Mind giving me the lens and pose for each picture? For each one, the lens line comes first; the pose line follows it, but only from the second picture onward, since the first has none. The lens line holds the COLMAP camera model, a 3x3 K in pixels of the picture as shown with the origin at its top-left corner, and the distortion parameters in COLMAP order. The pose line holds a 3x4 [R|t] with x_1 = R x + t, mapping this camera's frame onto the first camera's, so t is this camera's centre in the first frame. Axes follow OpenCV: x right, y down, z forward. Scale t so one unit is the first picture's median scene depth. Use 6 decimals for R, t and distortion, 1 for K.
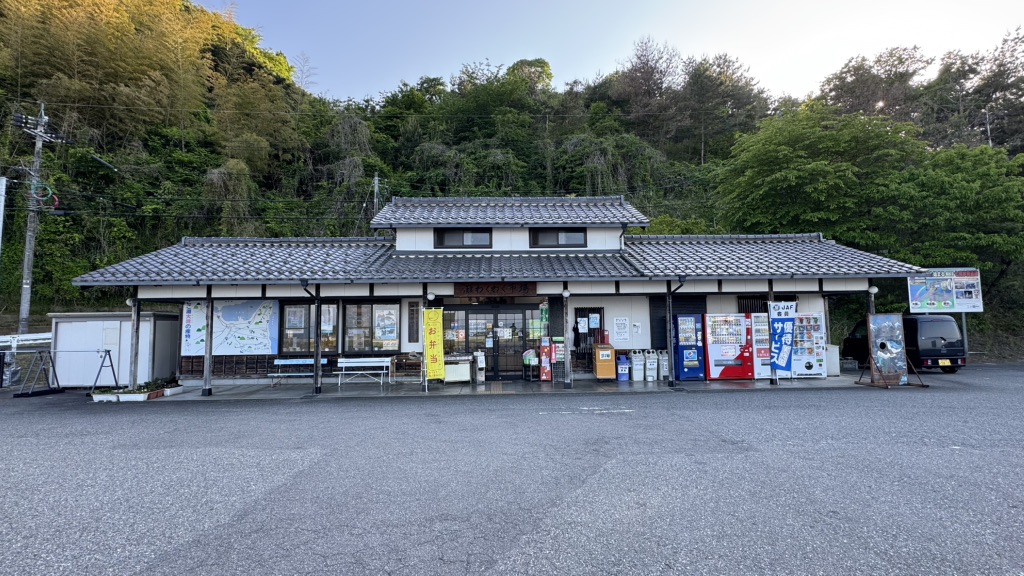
lens RADIAL K [[463.7, 0, 513.5], [0, 463.7, 288.9], [0, 0, 1]] dist [-0.004902, -0.000213]
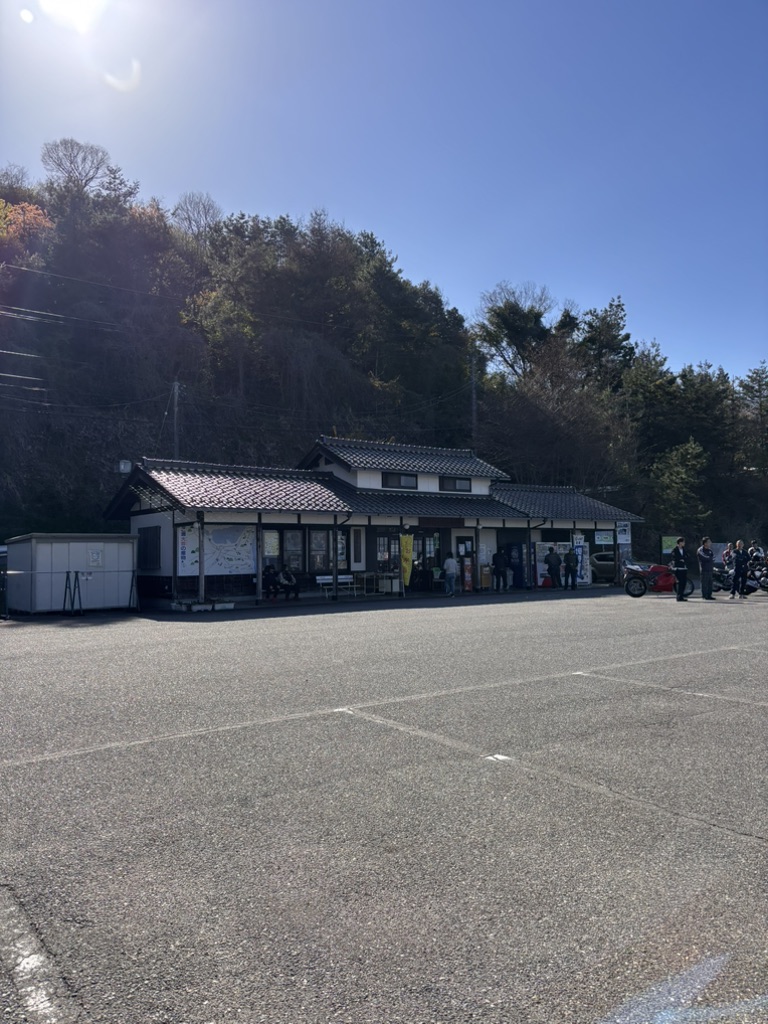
lens RADIAL K [[766.1, 0, 384.0], [0, 766.1, 512.0], [0, 0, 1]] dist [0.062762, -0.008532]
pose [[0.818876, 0.034940, 0.572906, -1.339813], [-0.039575, 0.999207, -0.004373, -0.011758], [-0.572605, -0.019092, 0.819609, -0.696318]]
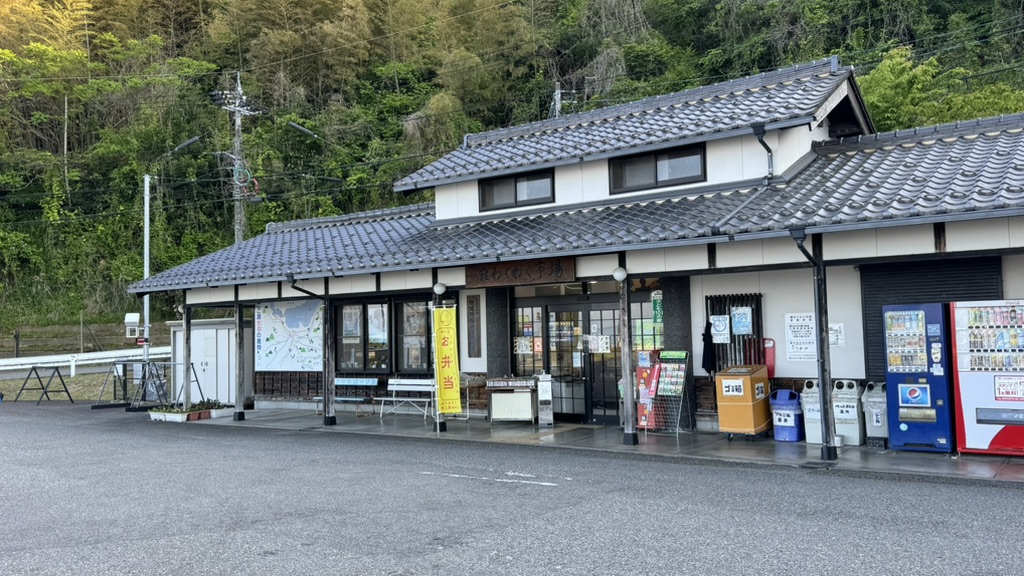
lens RADIAL K [[834.0, 0, 512.0], [0, 834.0, 288.0], [0, 0, 1]] dist [0.140539, -0.252023]
pose [[0.782981, -0.038803, -0.620835, 0.572772], [0.062141, 0.997939, 0.015998, 0.002223], [0.618935, -0.051105, 0.783778, 0.116260]]
